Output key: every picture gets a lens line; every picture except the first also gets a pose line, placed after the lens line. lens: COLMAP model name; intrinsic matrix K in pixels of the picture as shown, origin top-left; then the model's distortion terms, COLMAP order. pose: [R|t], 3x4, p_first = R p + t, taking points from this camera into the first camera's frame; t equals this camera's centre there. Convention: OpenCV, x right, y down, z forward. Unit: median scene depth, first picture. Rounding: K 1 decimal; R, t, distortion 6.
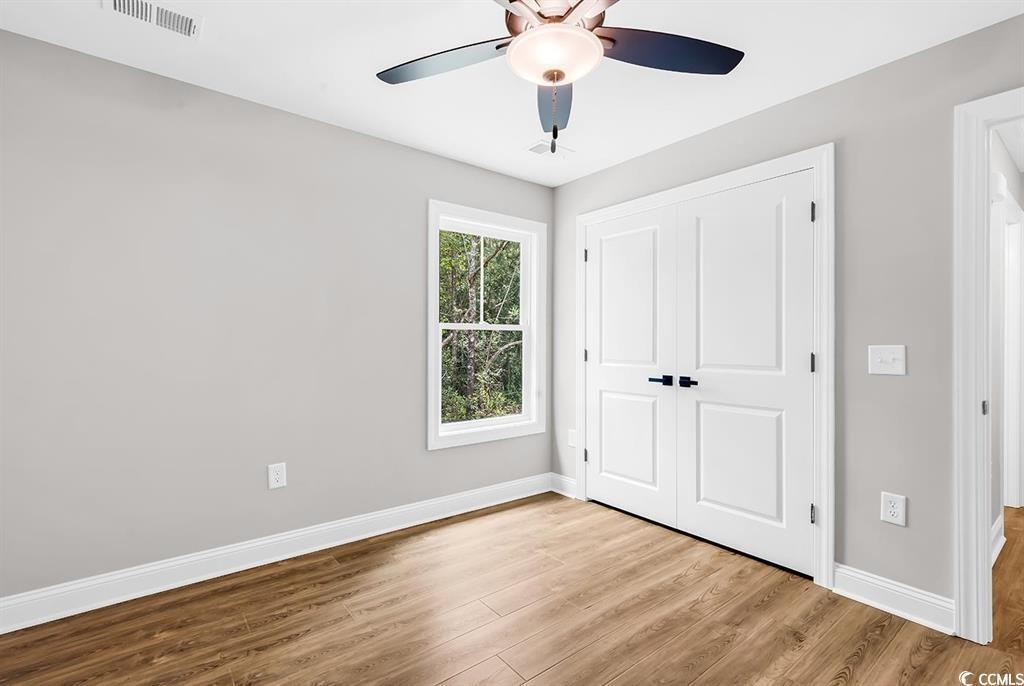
lens RADIAL K [[475.0, 0, 516.5], [0, 475.0, 343.2], [0, 0, 1]] dist [0.026640, -0.009563]
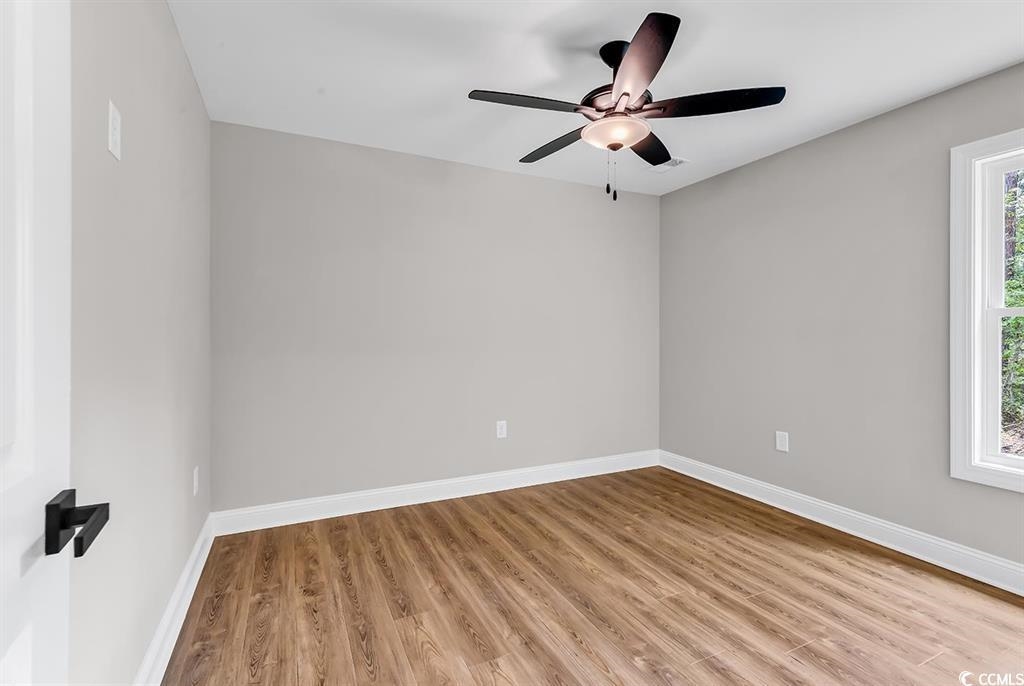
lens RADIAL K [[459.6, 0, 510.8], [0, 459.6, 332.8], [0, 0, 1]] dist [0.002733, 0.000178]
pose [[-0.227642, -0.009700, -0.973697, 1.086153], [-0.003789, 0.999952, -0.009075, 0.005466], [0.973738, 0.001624, -0.227668, 0.745881]]
